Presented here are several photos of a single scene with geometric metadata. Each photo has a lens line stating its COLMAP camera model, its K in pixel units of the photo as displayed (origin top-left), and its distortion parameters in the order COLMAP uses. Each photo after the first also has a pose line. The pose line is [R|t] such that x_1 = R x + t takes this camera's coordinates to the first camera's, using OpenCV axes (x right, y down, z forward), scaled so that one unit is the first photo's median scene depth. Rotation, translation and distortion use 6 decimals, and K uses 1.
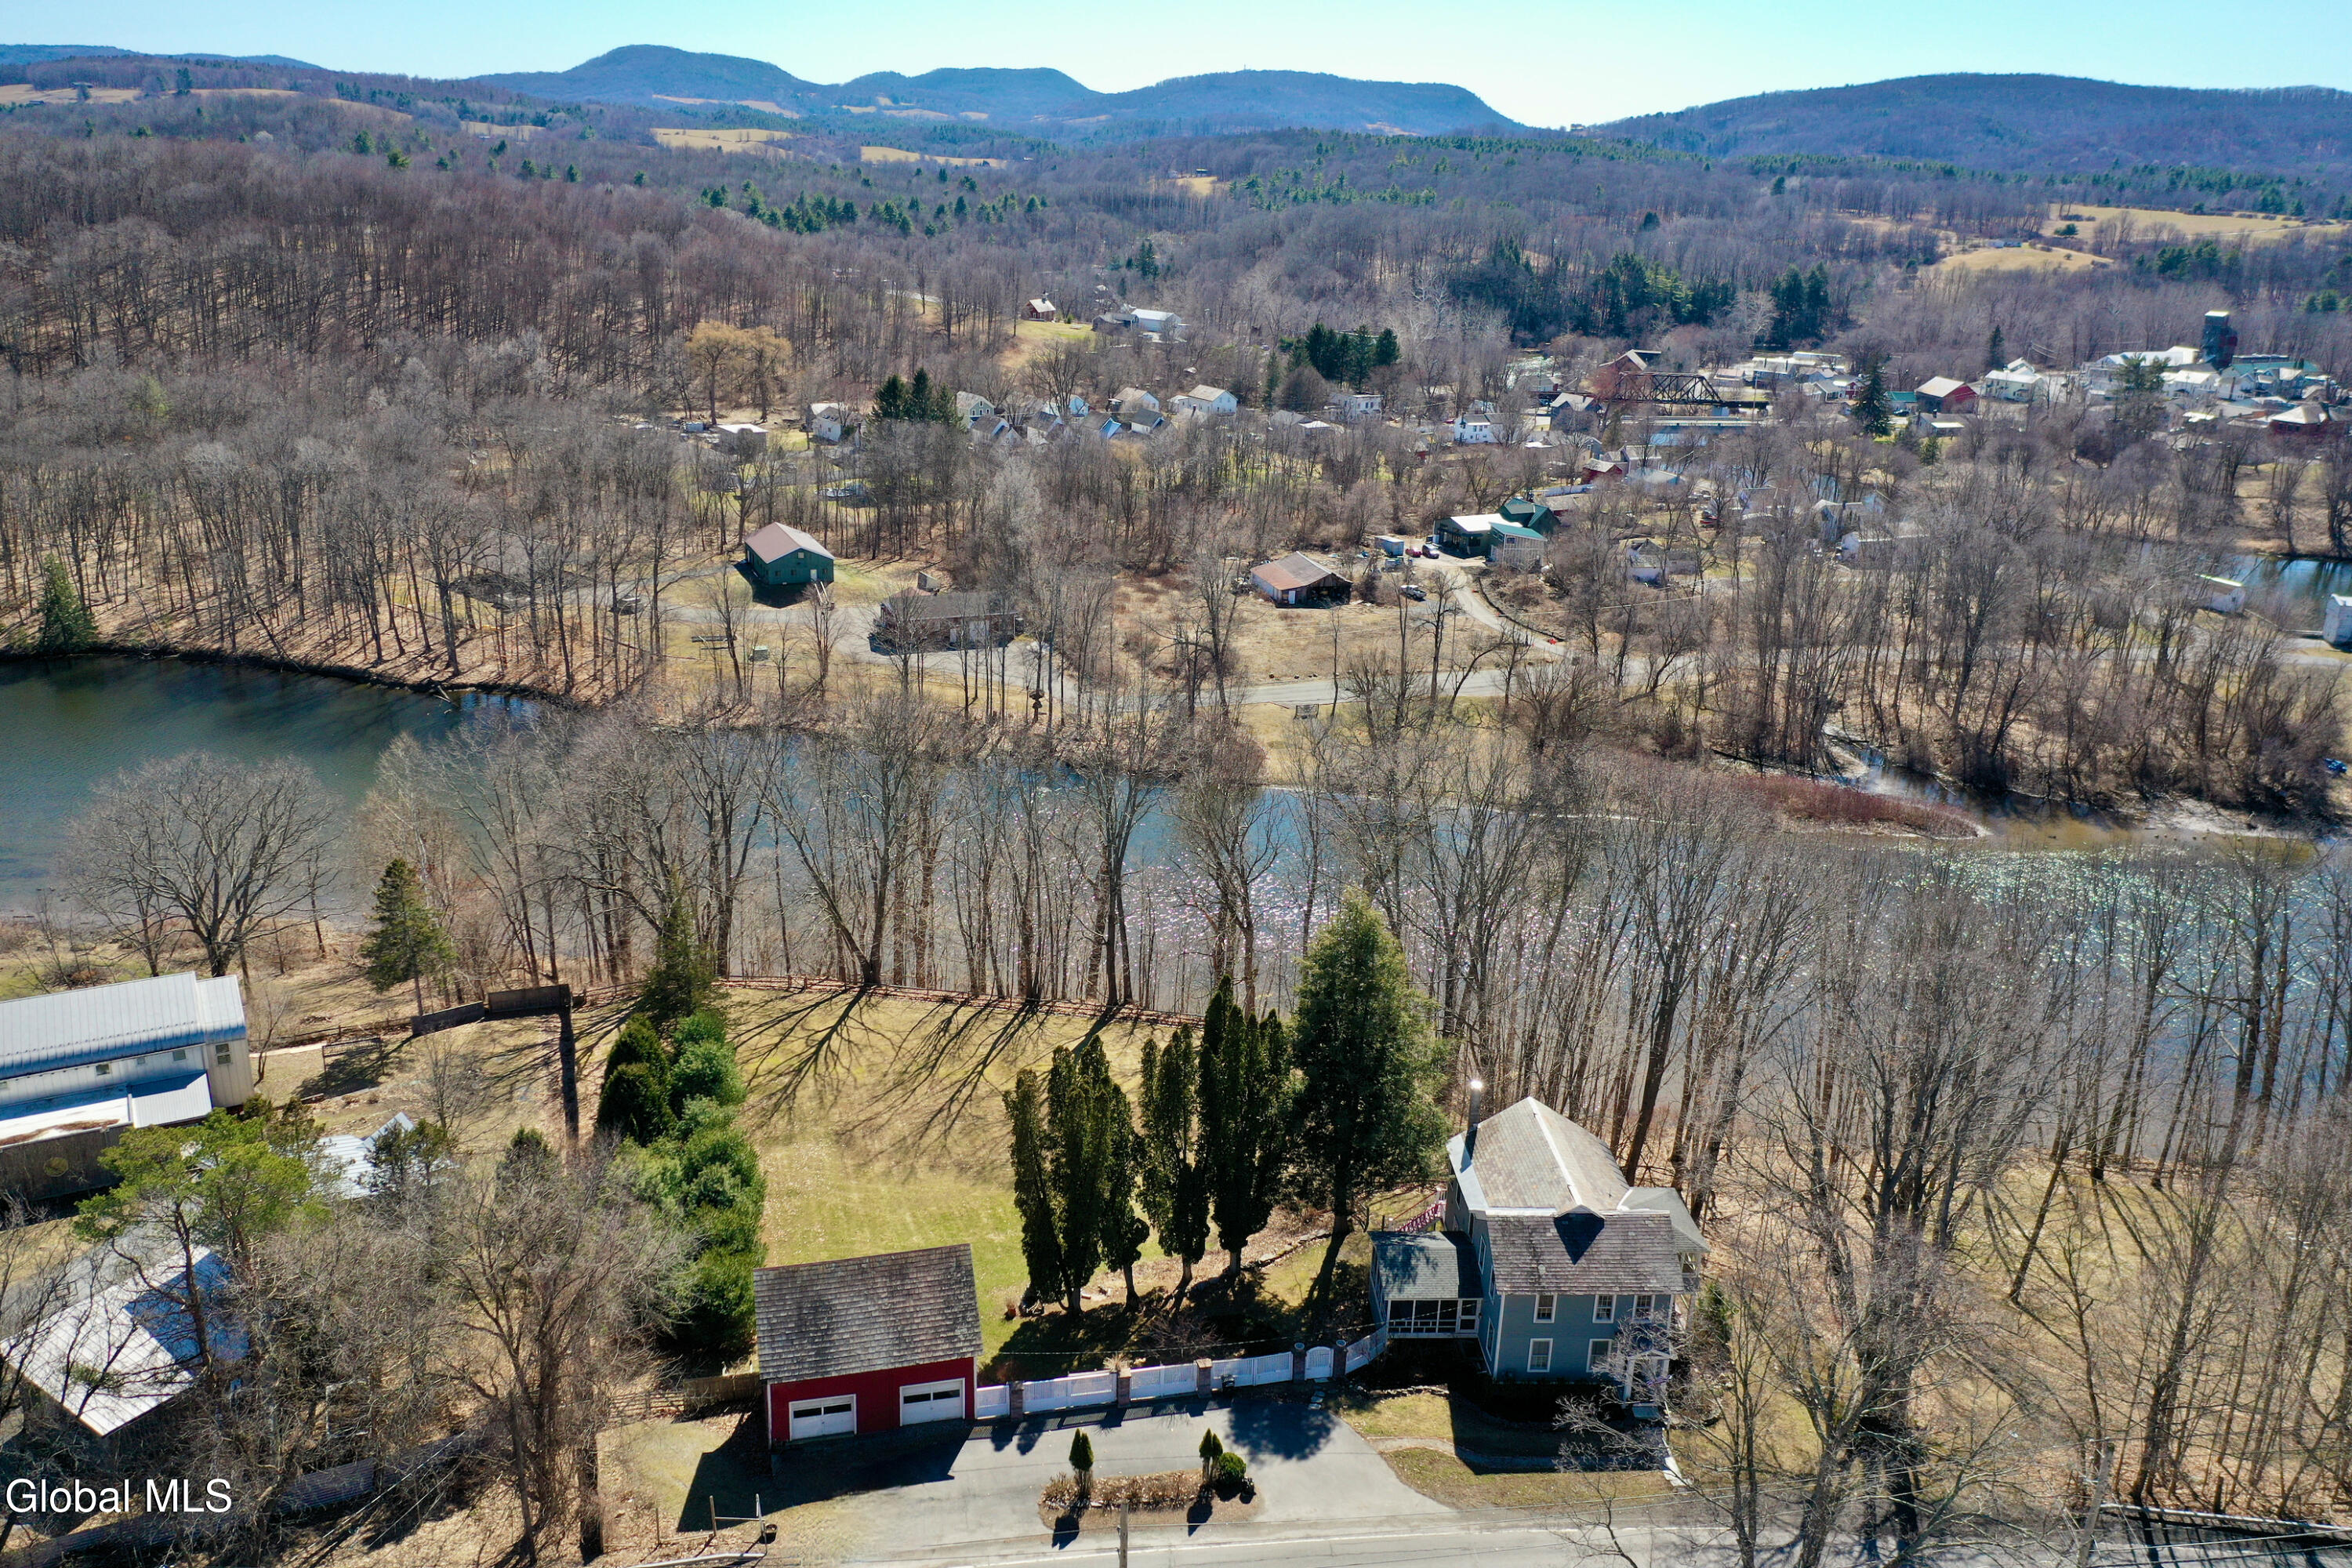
lens RADIAL K [[1872.6, 0, 1170.2], [0, 1872.6, 775.5], [0, 0, 1]] dist [0.004817, -0.001534]
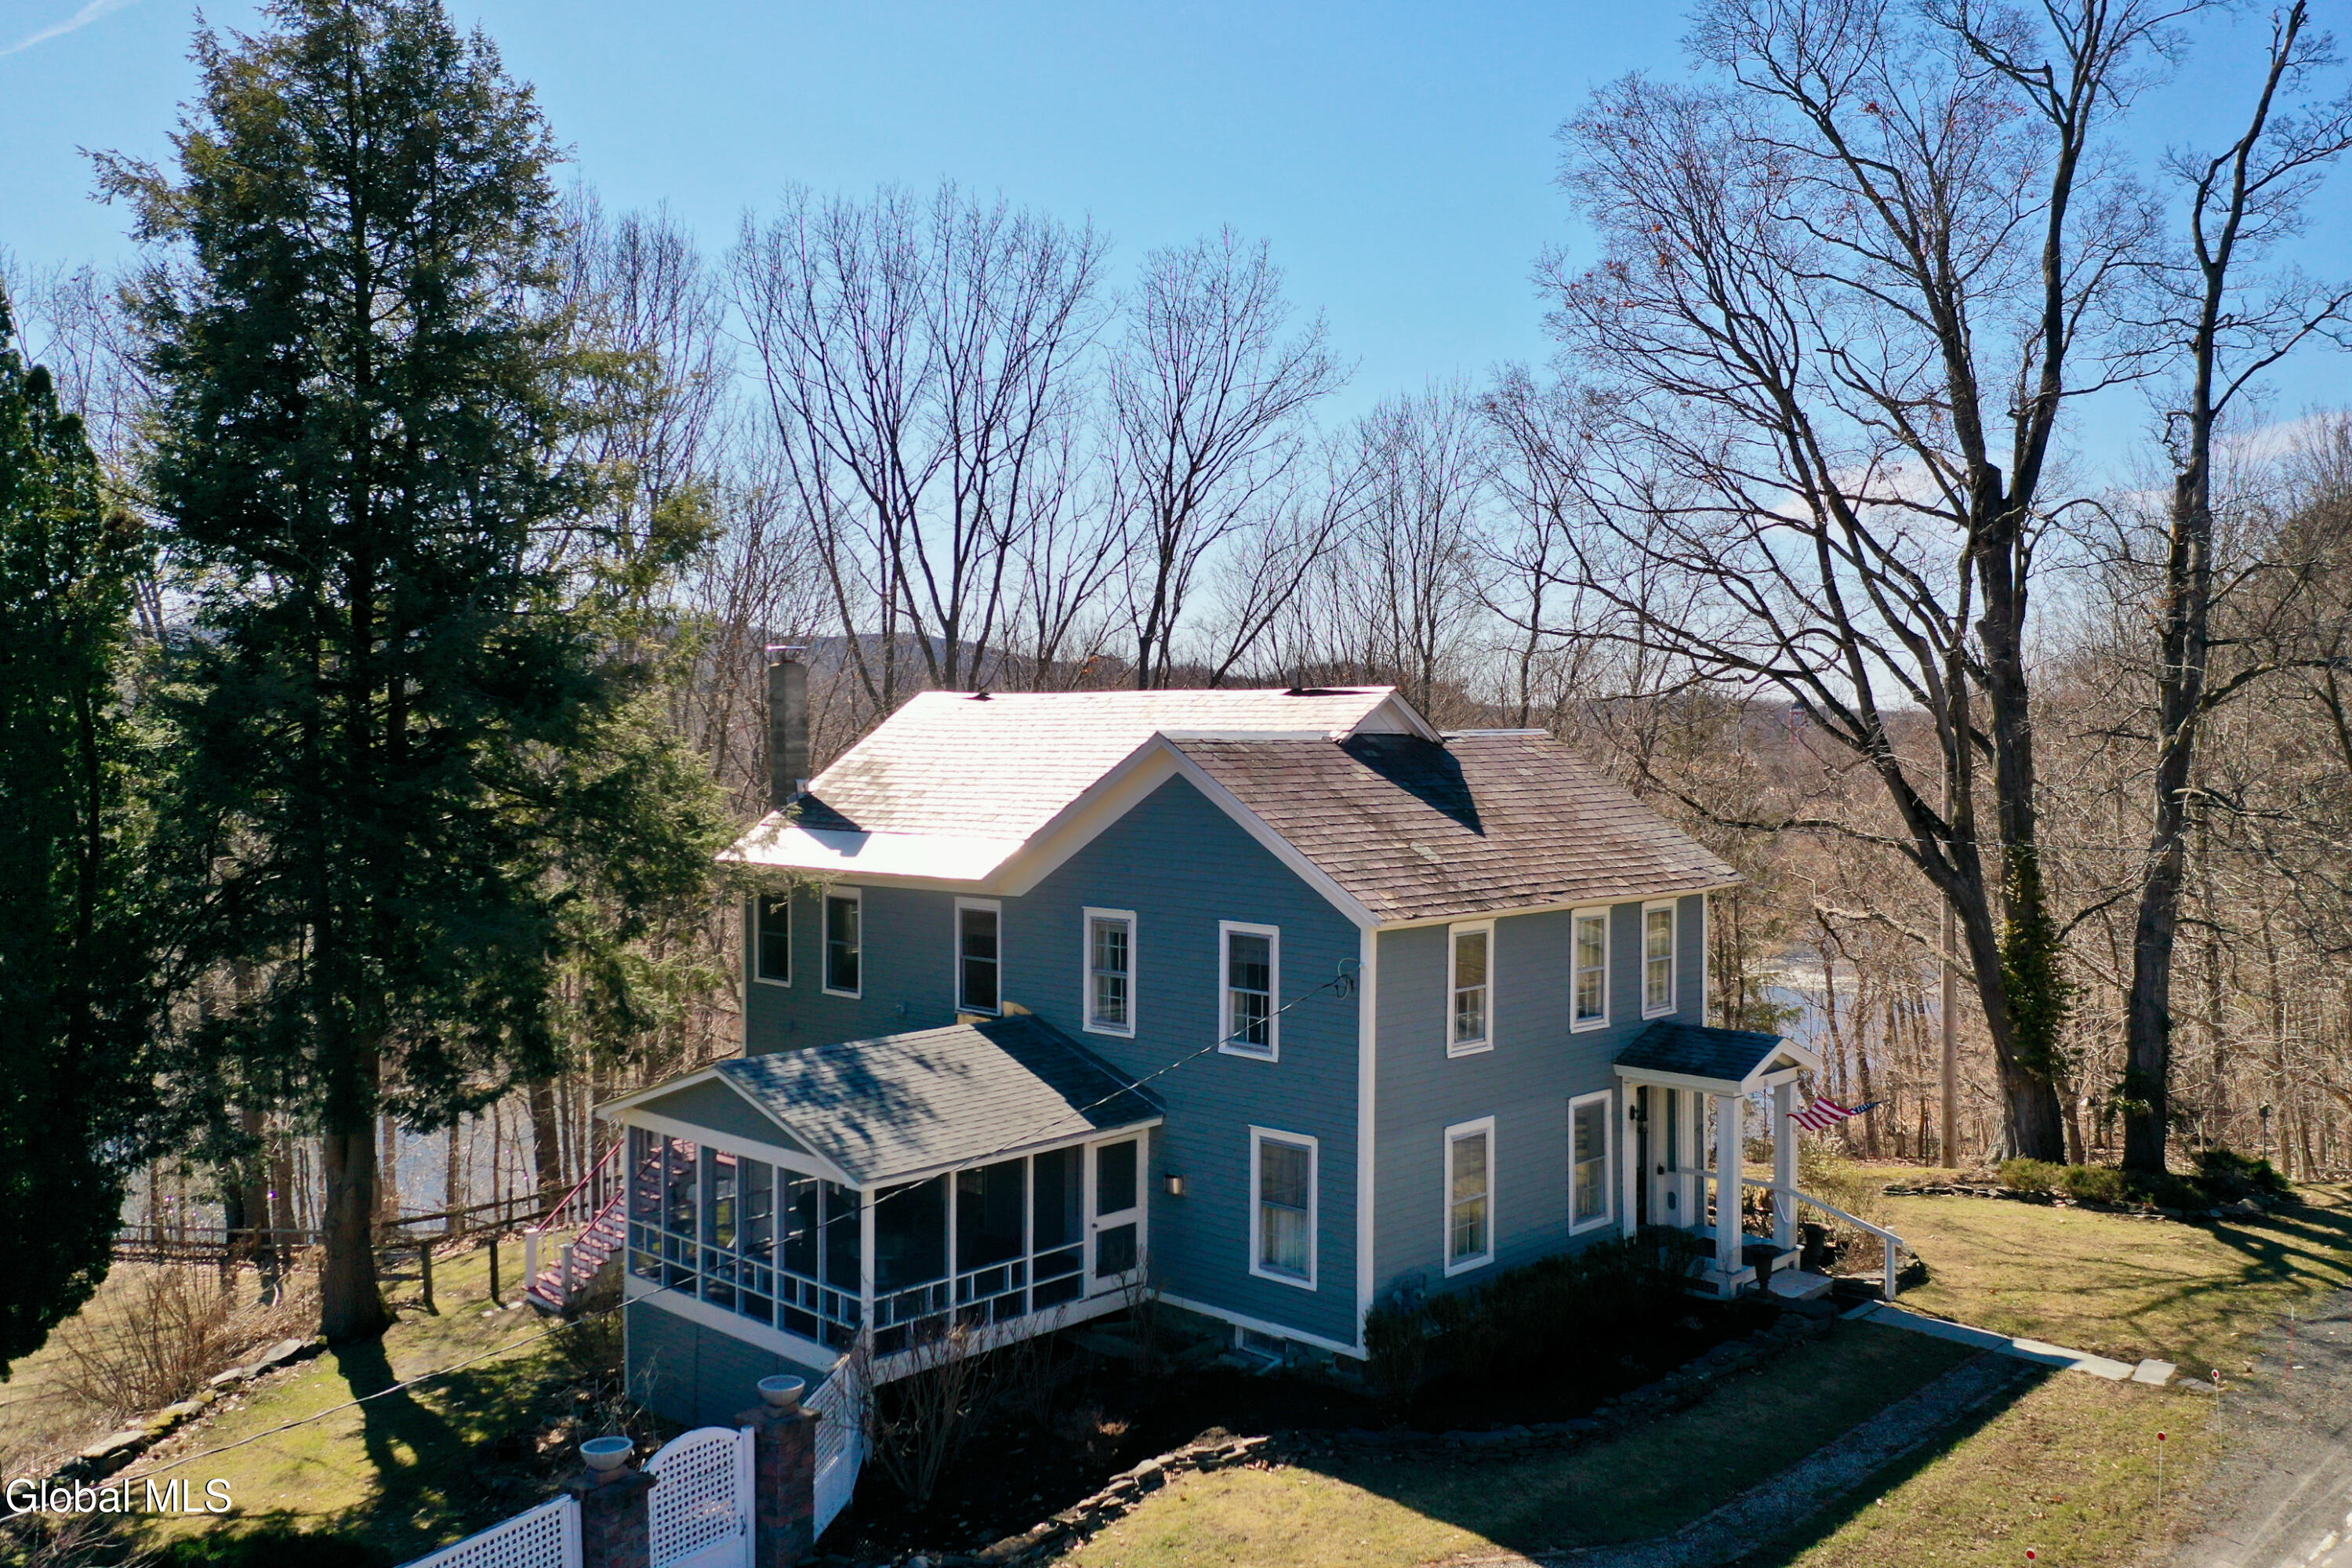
lens RADIAL K [[1974.2, 0, 1176.0], [0, 1974.2, 784.0], [0, 0, 1]] dist [0.015275, -0.001141]
pose [[0.723160, -0.052174, 0.688707, -0.021814], [0.244125, 0.952087, -0.184212, 0.267503], [-0.646098, 0.301345, 0.701248, 0.735288]]
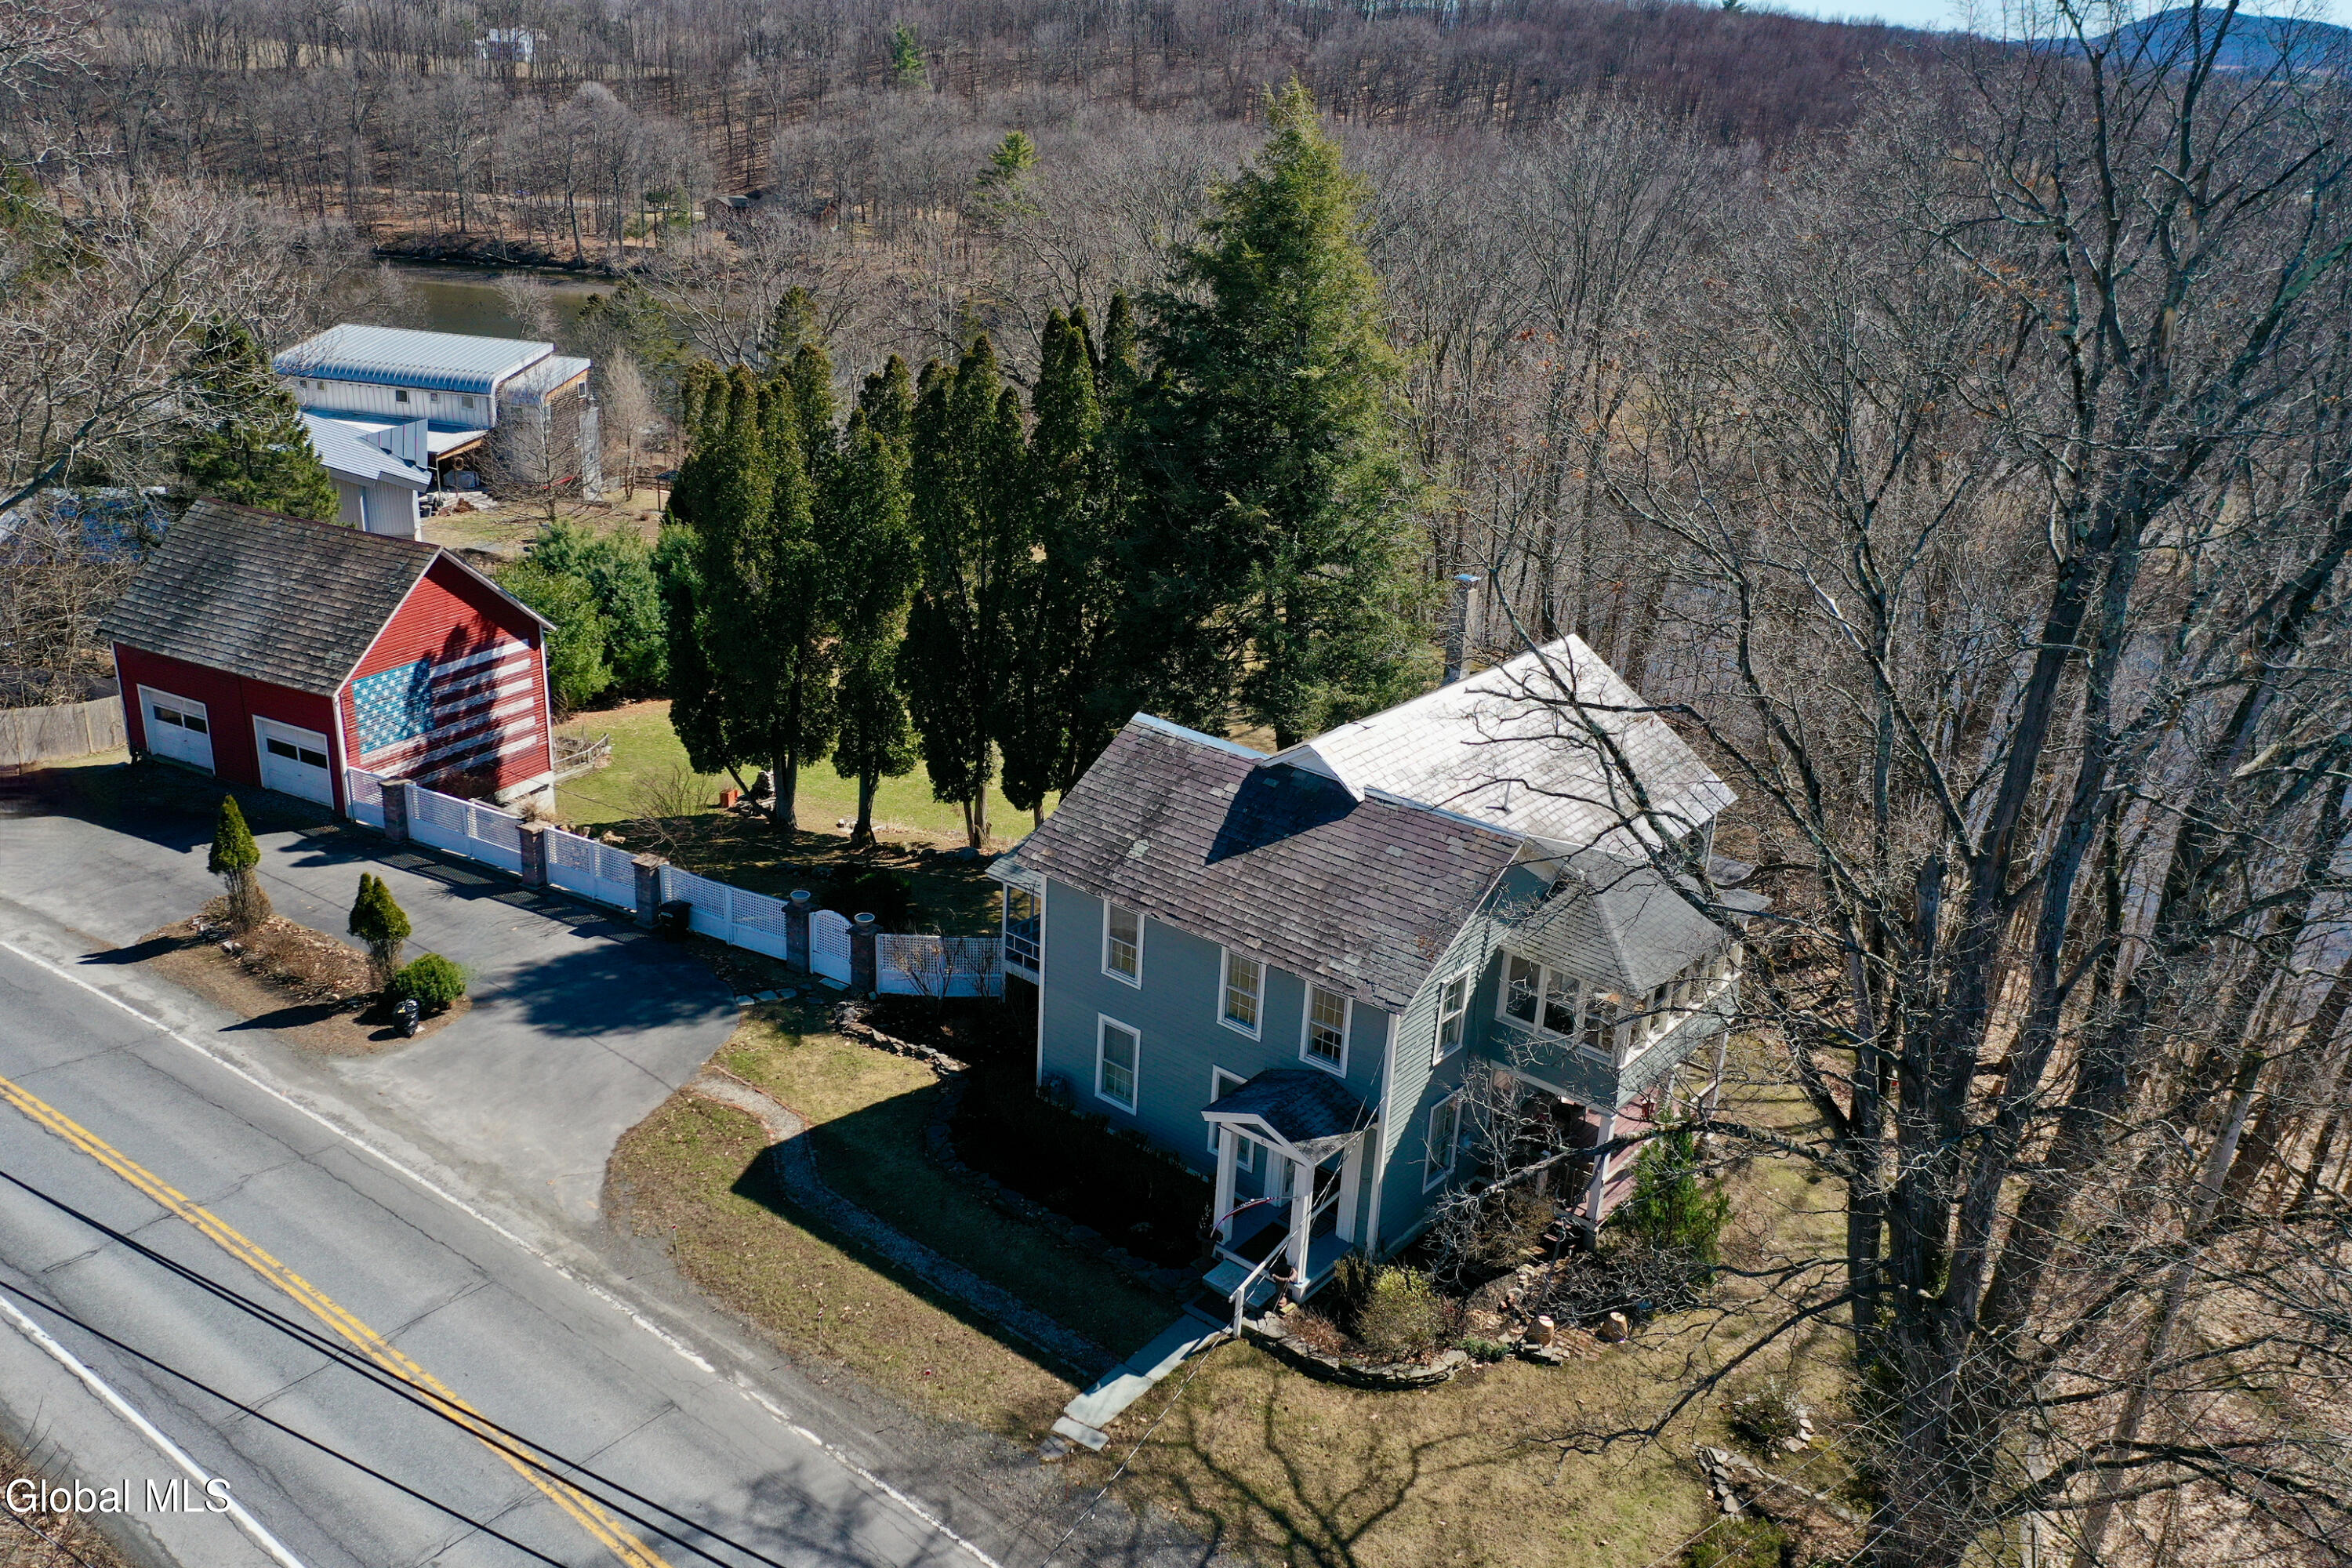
lens RADIAL K [[1872.6, 0, 1170.2], [0, 1872.6, 775.5], [0, 0, 1]] dist [0.004817, -0.001534]
pose [[0.743727, 0.244523, -0.622156, 0.404504], [-0.238419, 0.966519, 0.094859, 0.187033], [0.624521, 0.077784, 0.777125, 0.618309]]
